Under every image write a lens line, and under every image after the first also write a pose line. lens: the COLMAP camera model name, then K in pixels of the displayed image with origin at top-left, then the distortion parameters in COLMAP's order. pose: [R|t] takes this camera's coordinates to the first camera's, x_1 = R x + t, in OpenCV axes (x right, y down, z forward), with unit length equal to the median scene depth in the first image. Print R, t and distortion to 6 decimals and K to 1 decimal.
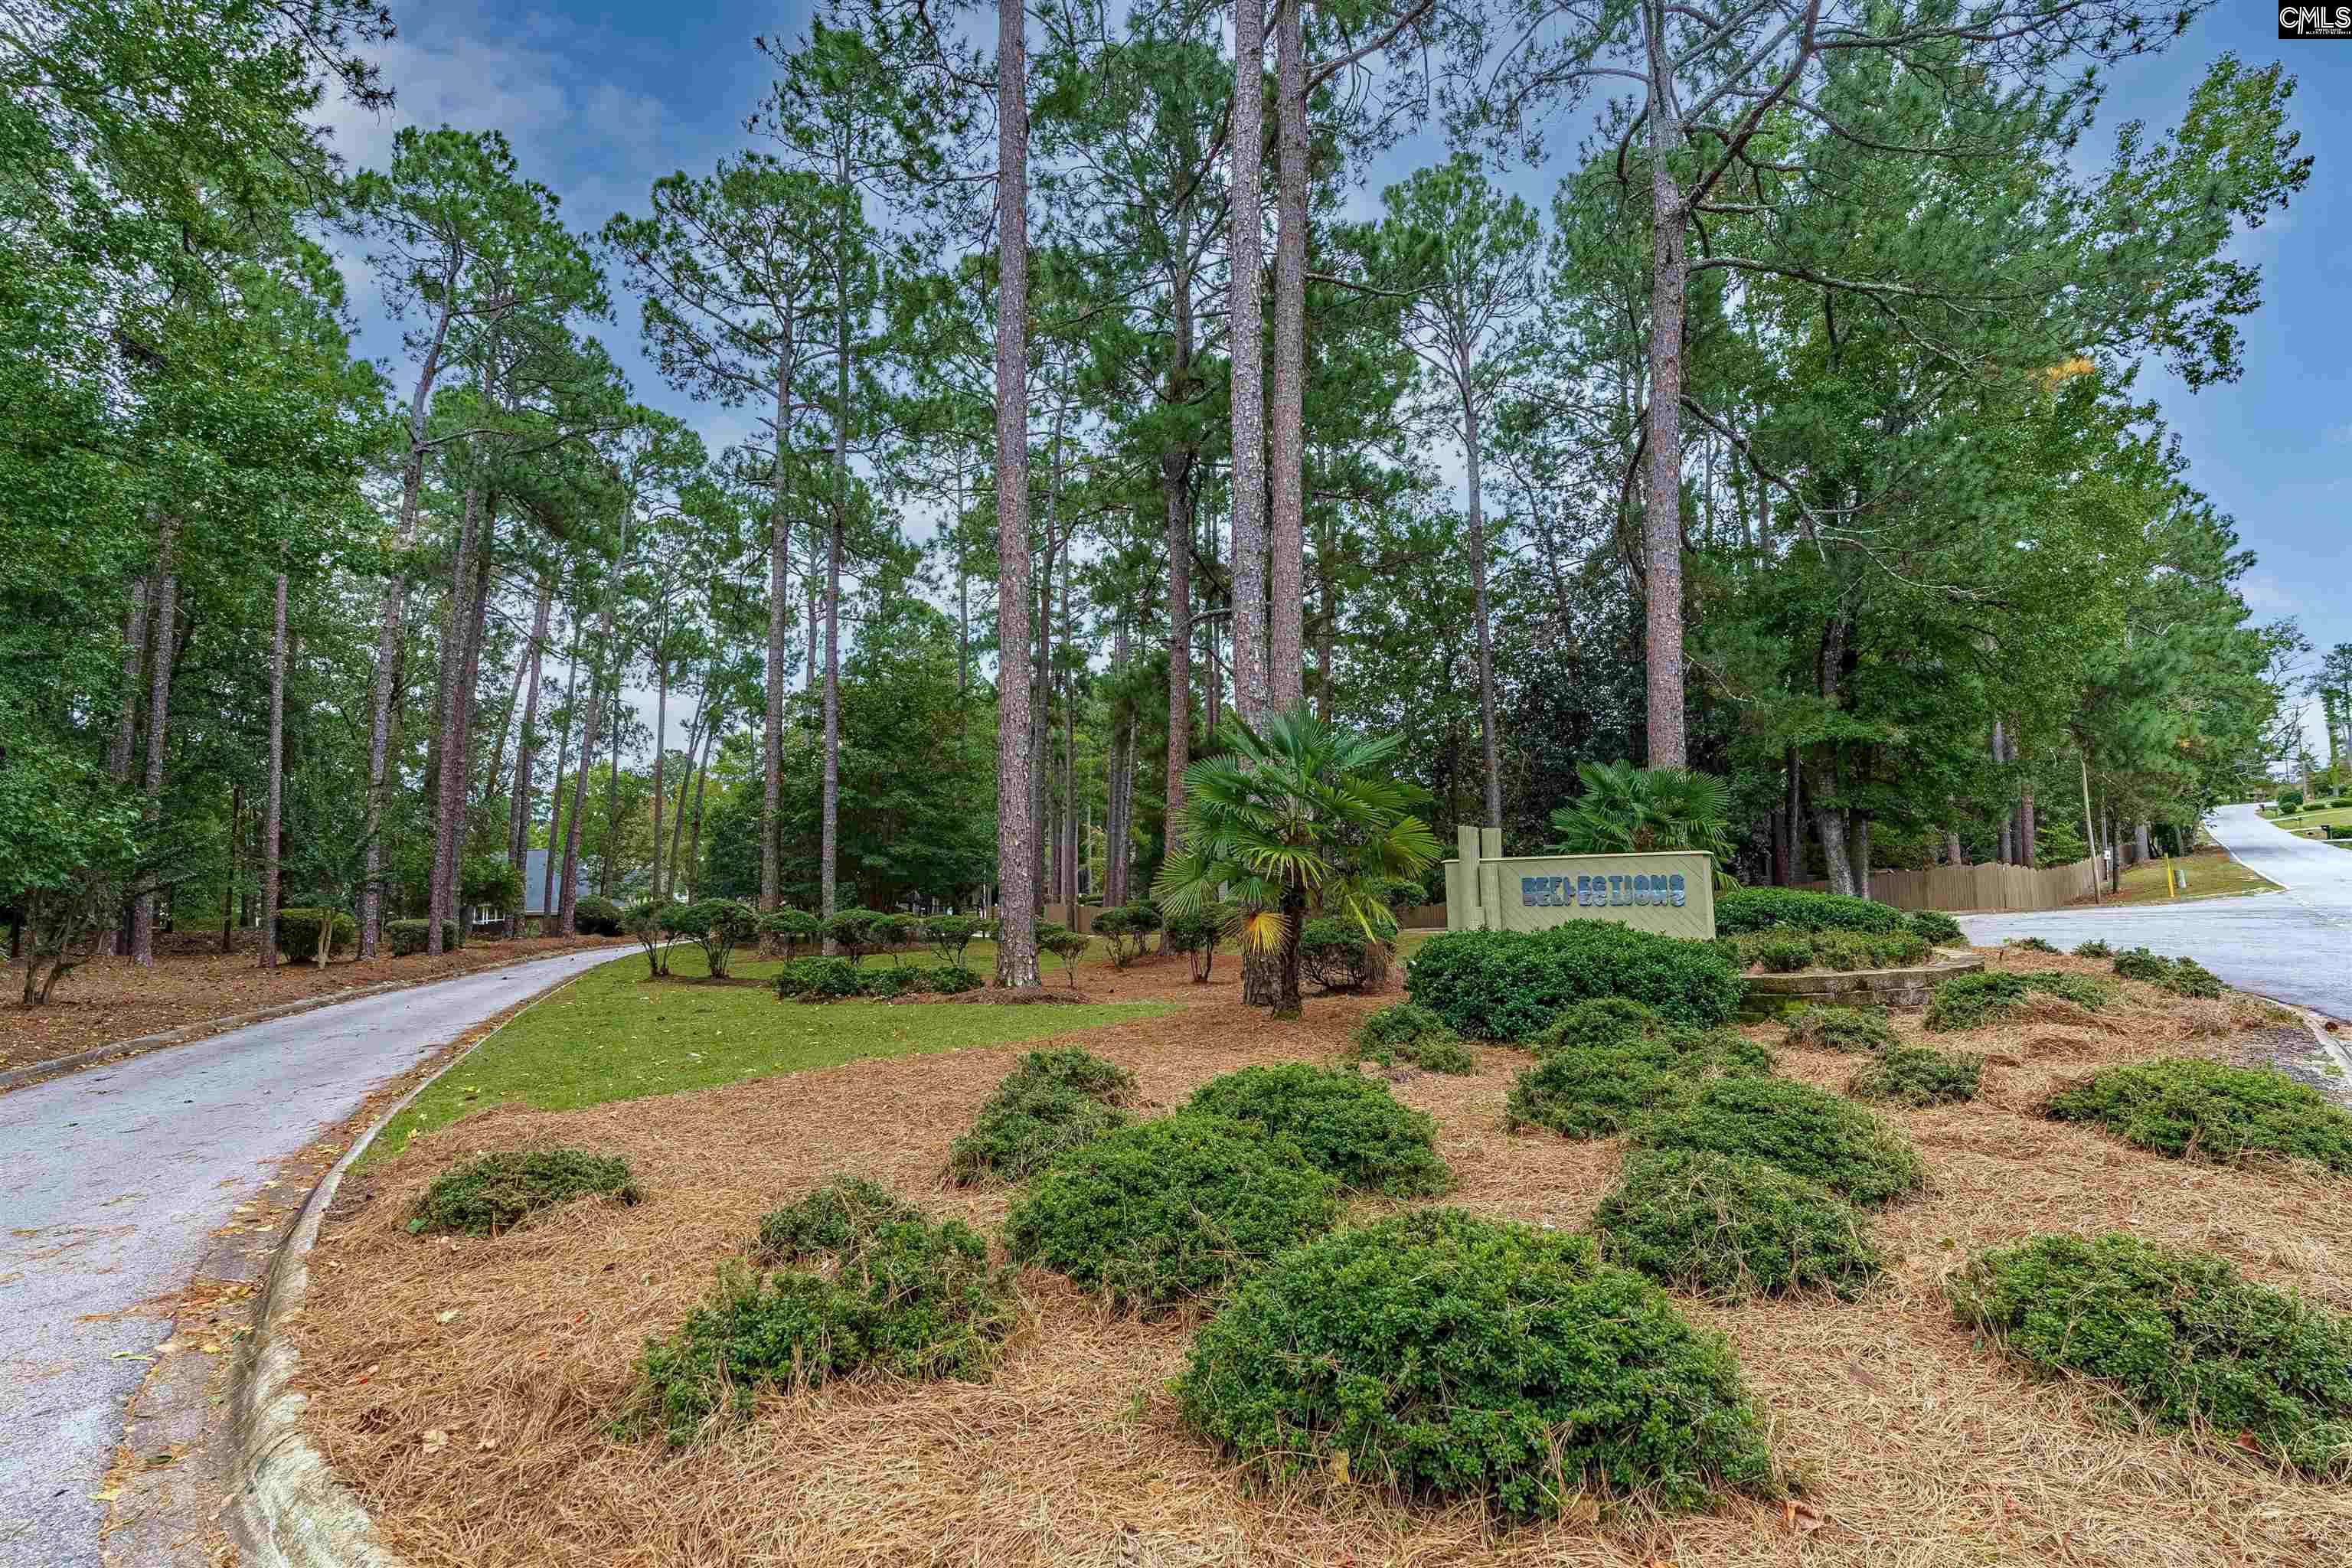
lens RADIAL K [[1123.2, 0, 1180.7], [0, 1123.2, 756.3], [0, 0, 1]] dist [-0.023997, 0.005858]
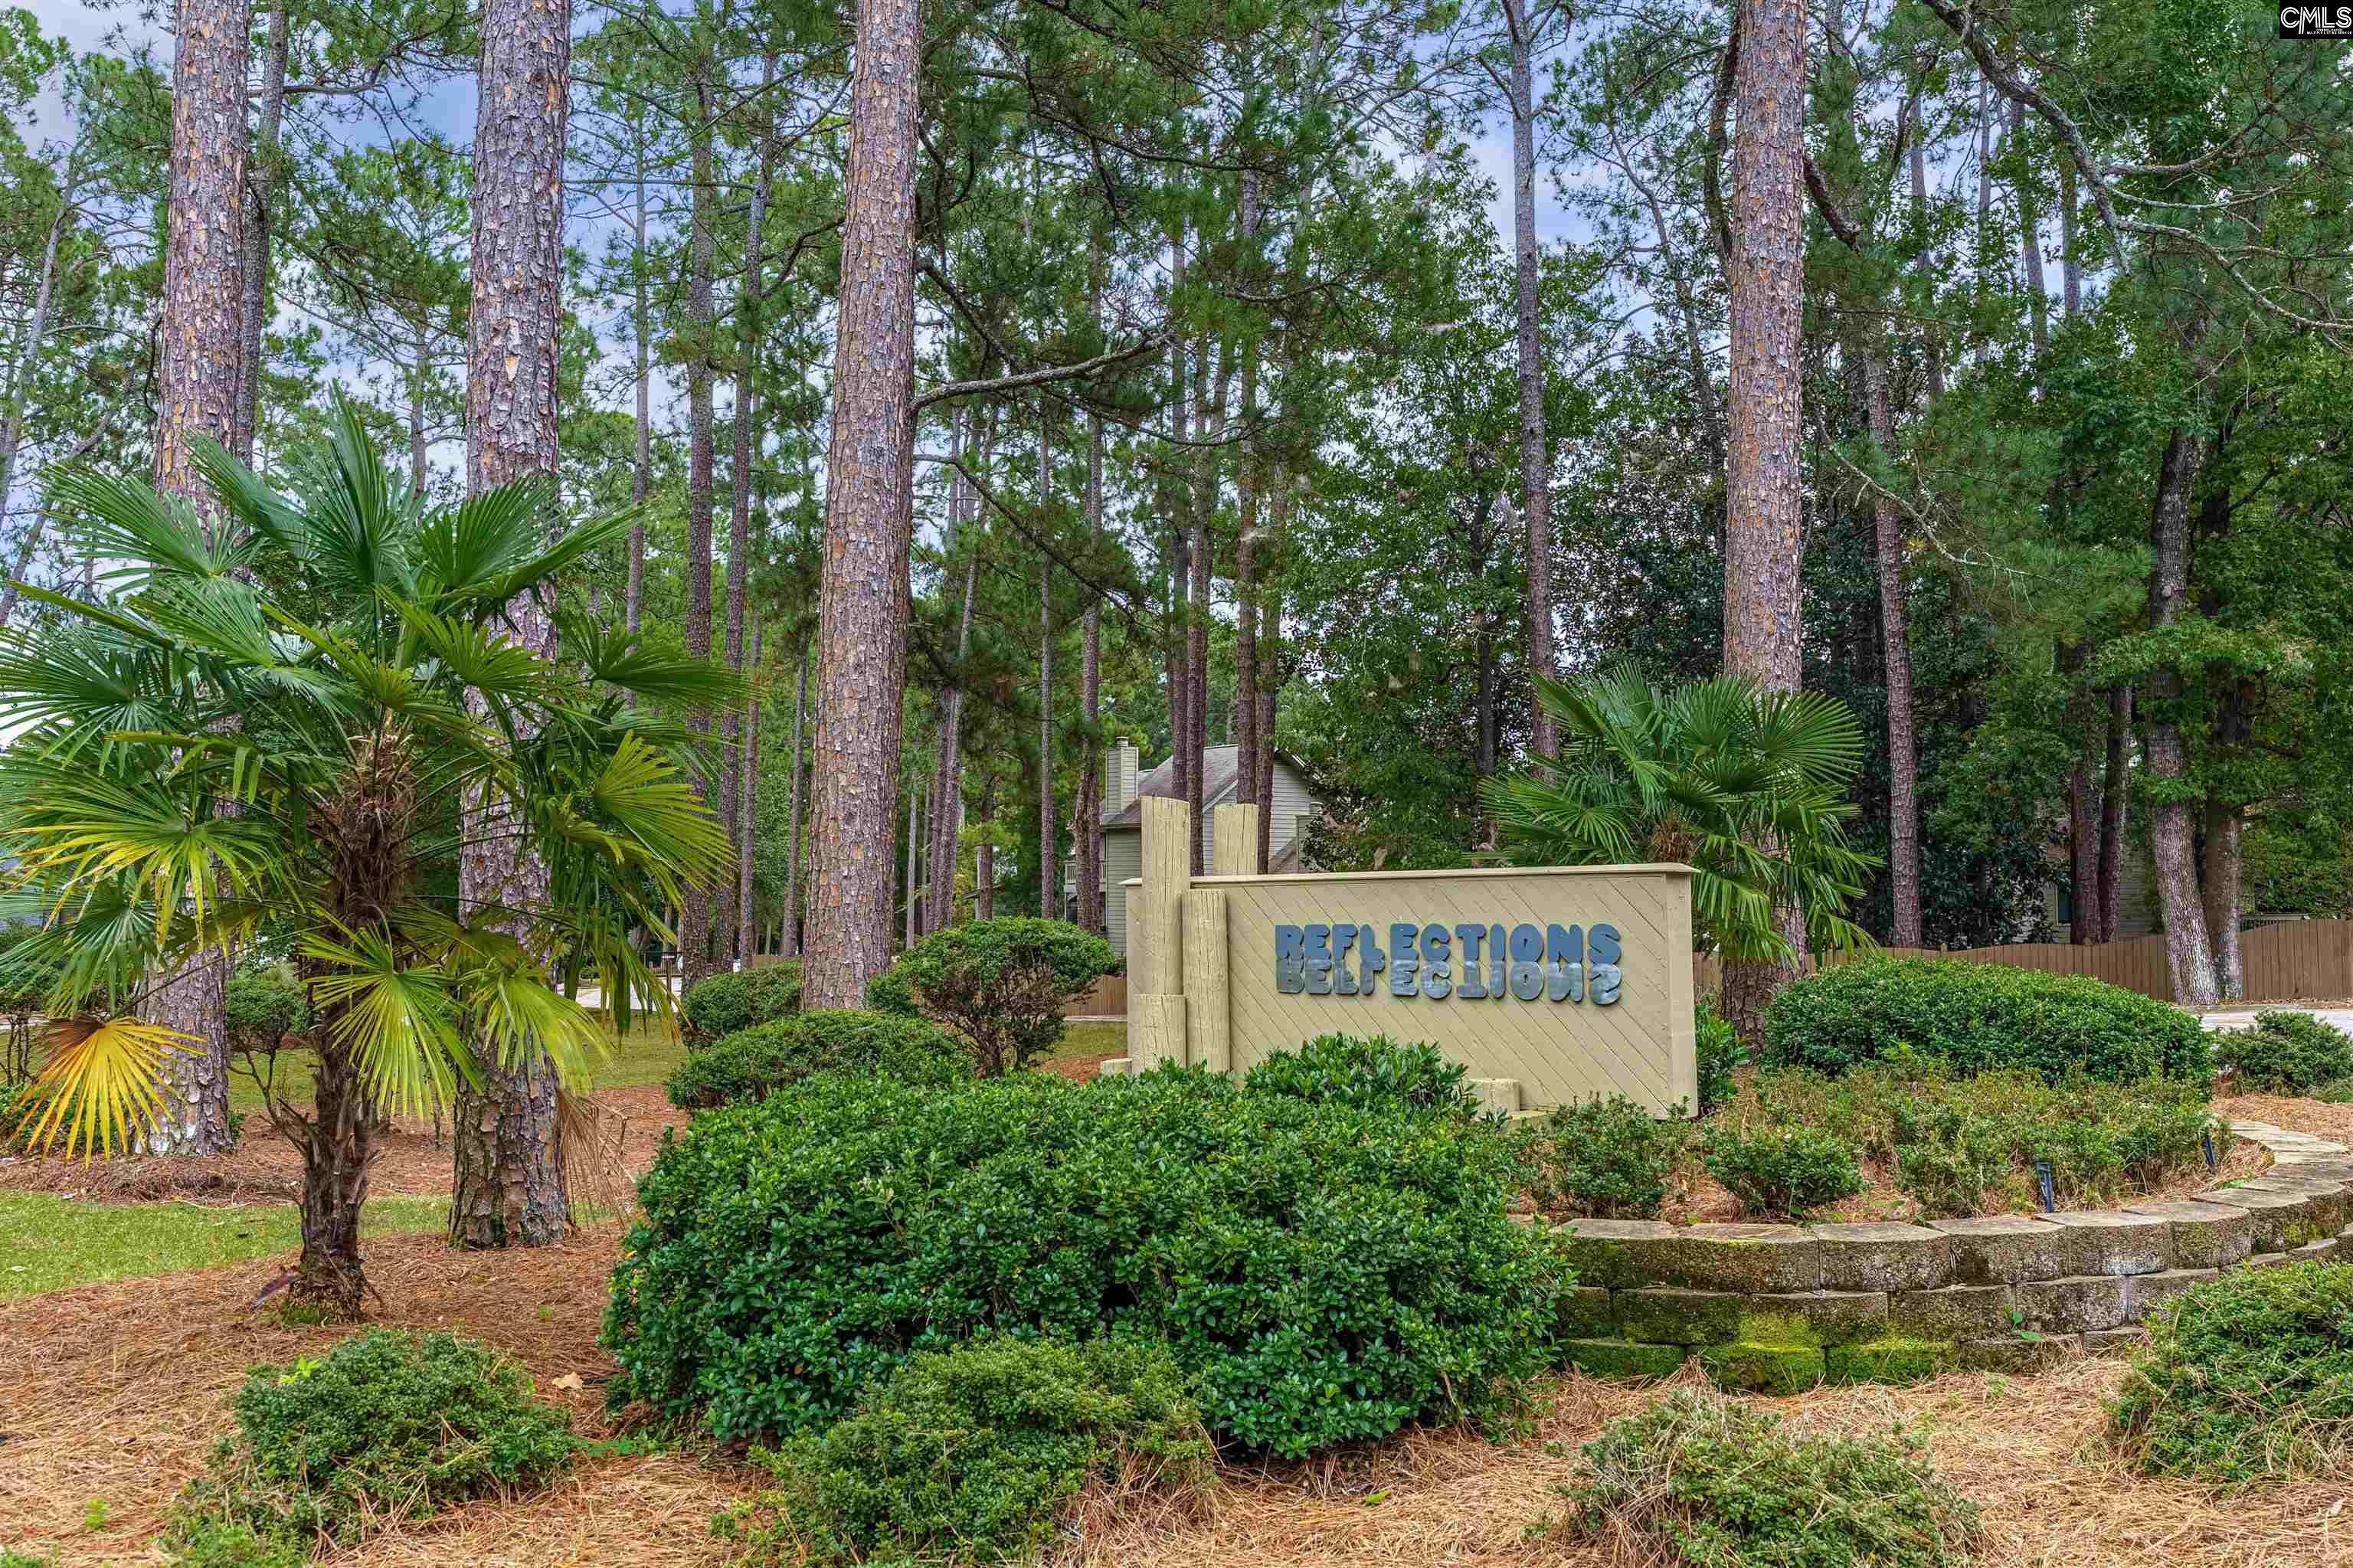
lens RADIAL K [[1862.3, 0, 1176.2], [0, 1862.3, 751.2], [0, 0, 1]] dist [-0.009895, -0.040920]
pose [[0.999825, 0.017380, 0.006919, 0.109897], [-0.017536, 0.999576, 0.023239, 0.012455], [-0.006512, -0.023357, 0.999706, 0.134583]]
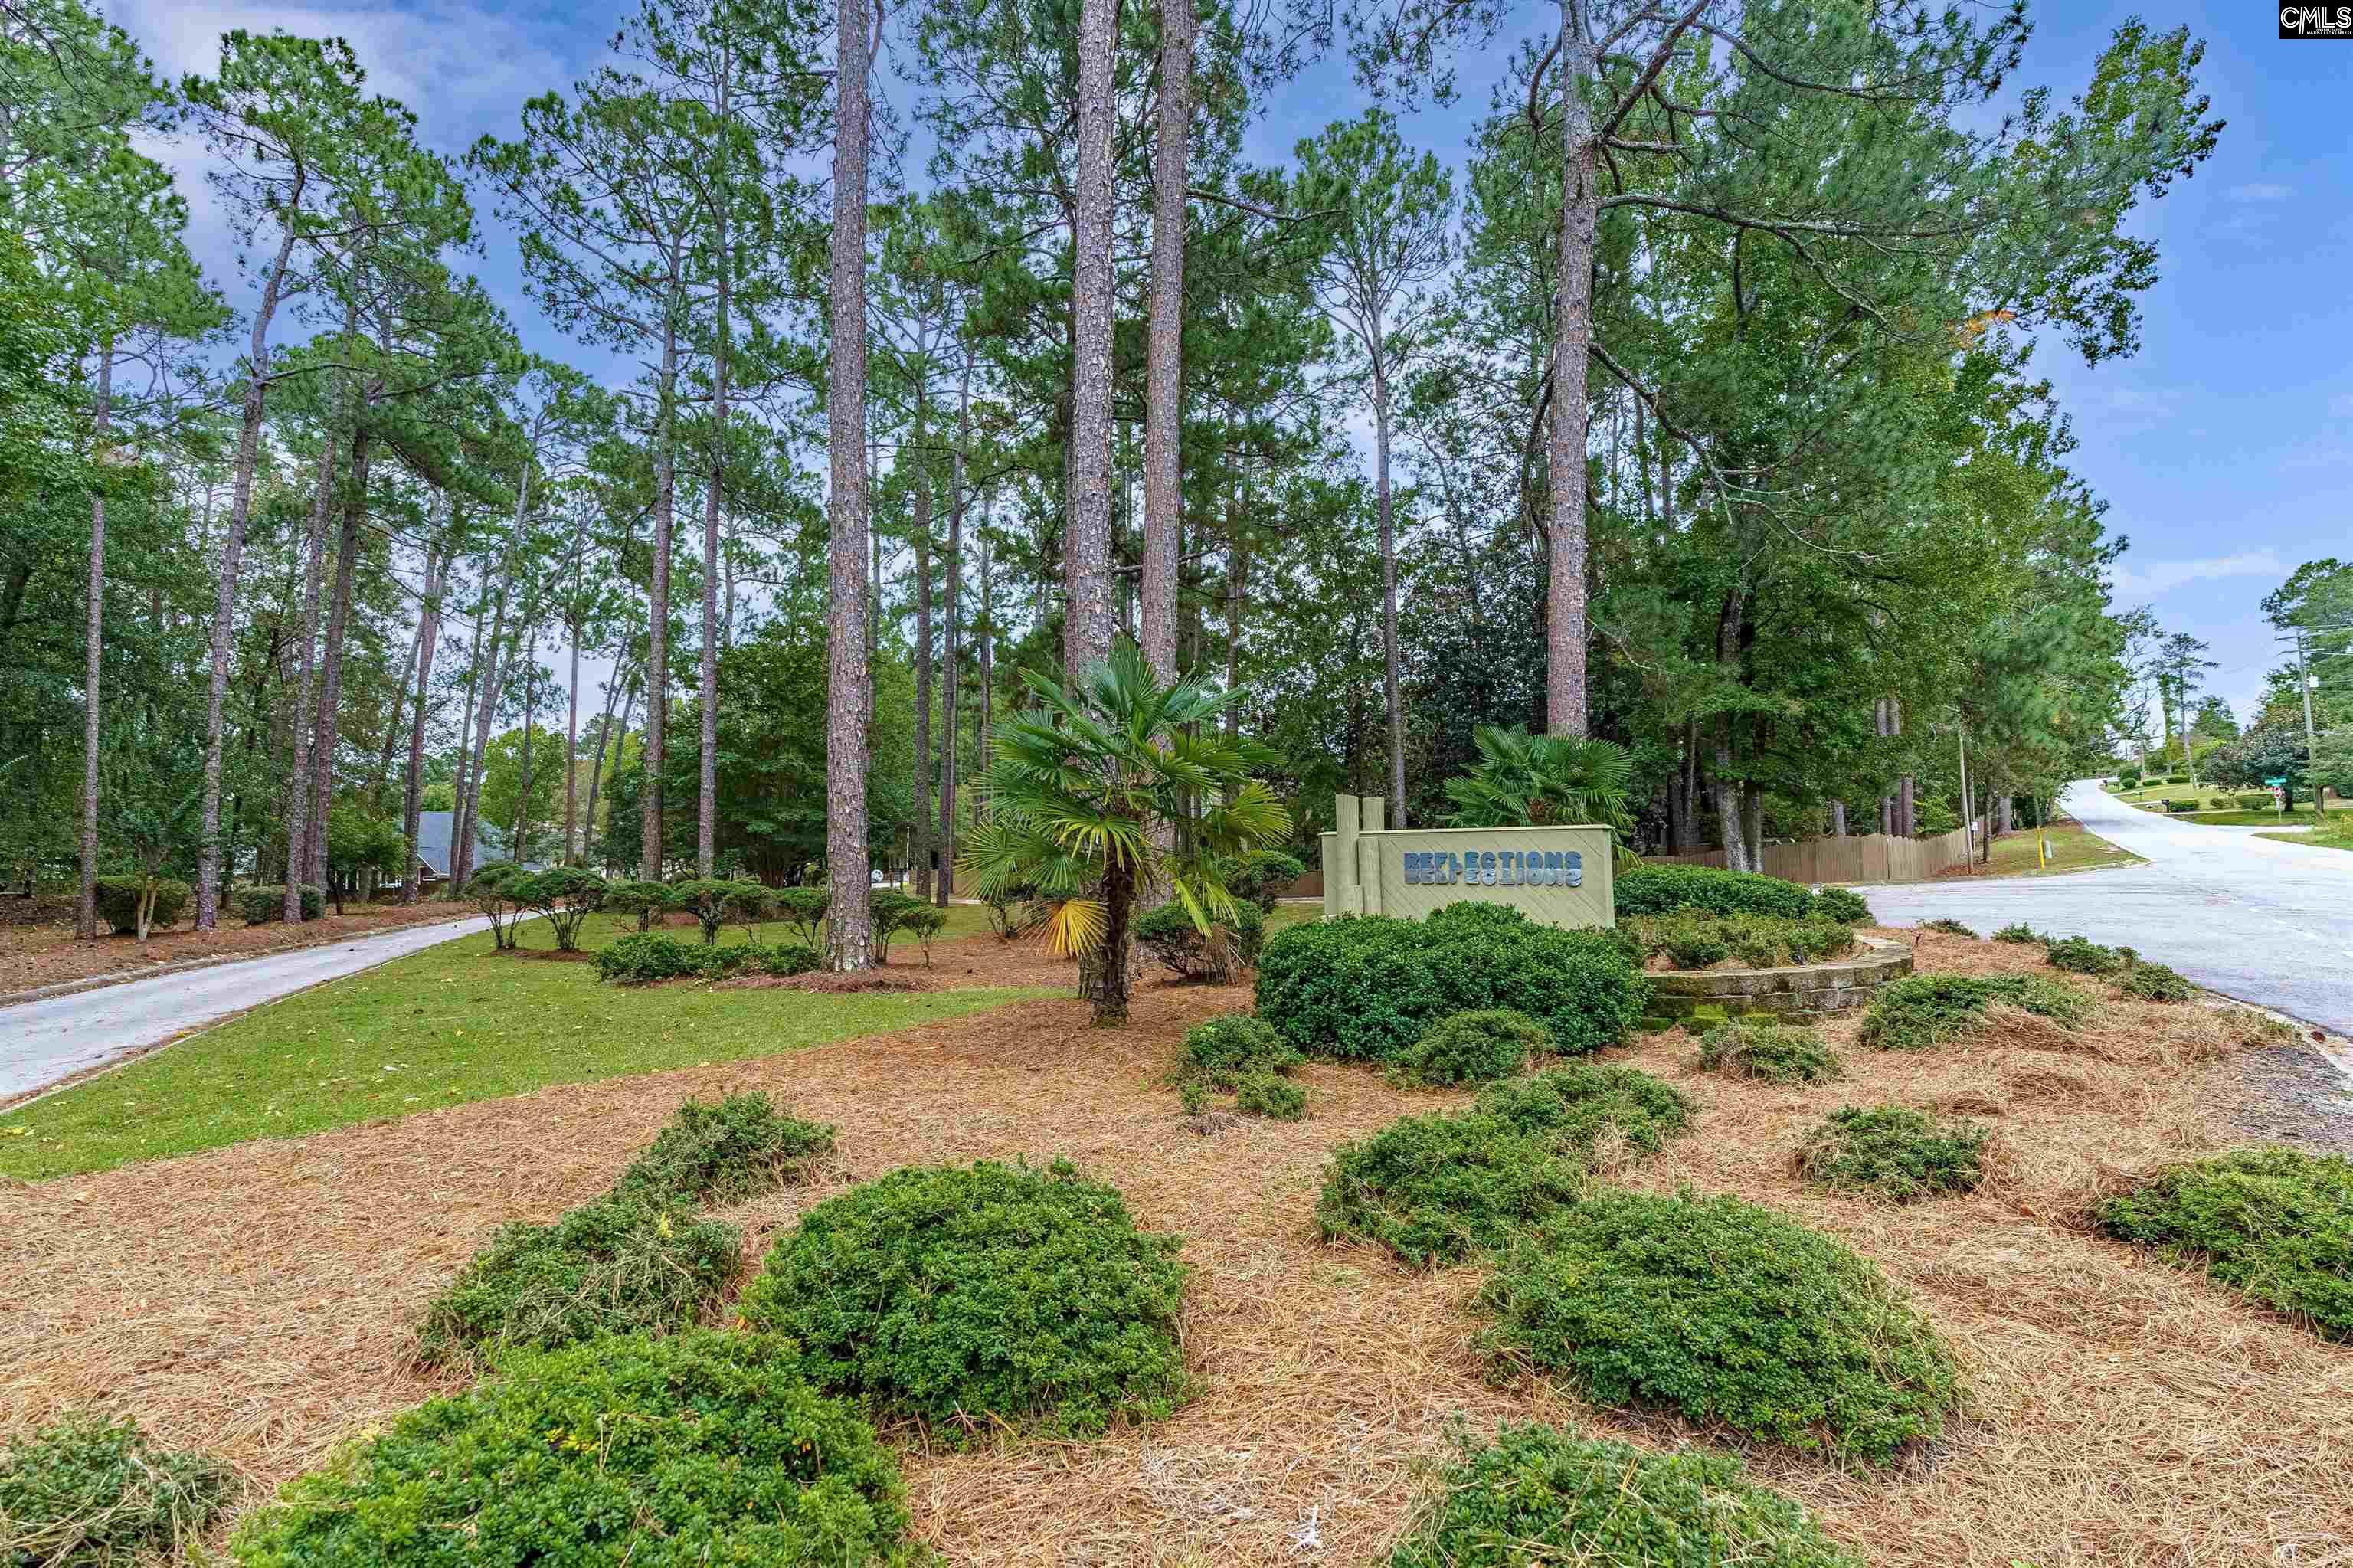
lens RADIAL K [[1071.5, 0, 1176.6], [0, 1071.5, 755.4], [0, 0, 1]] dist [-0.017281, 0.000759]
pose [[0.998292, 0.008745, 0.057764, 0.030303], [-0.010317, 0.999583, 0.026965, 0.003832], [-0.057504, -0.027515, 0.997966, 0.065969]]
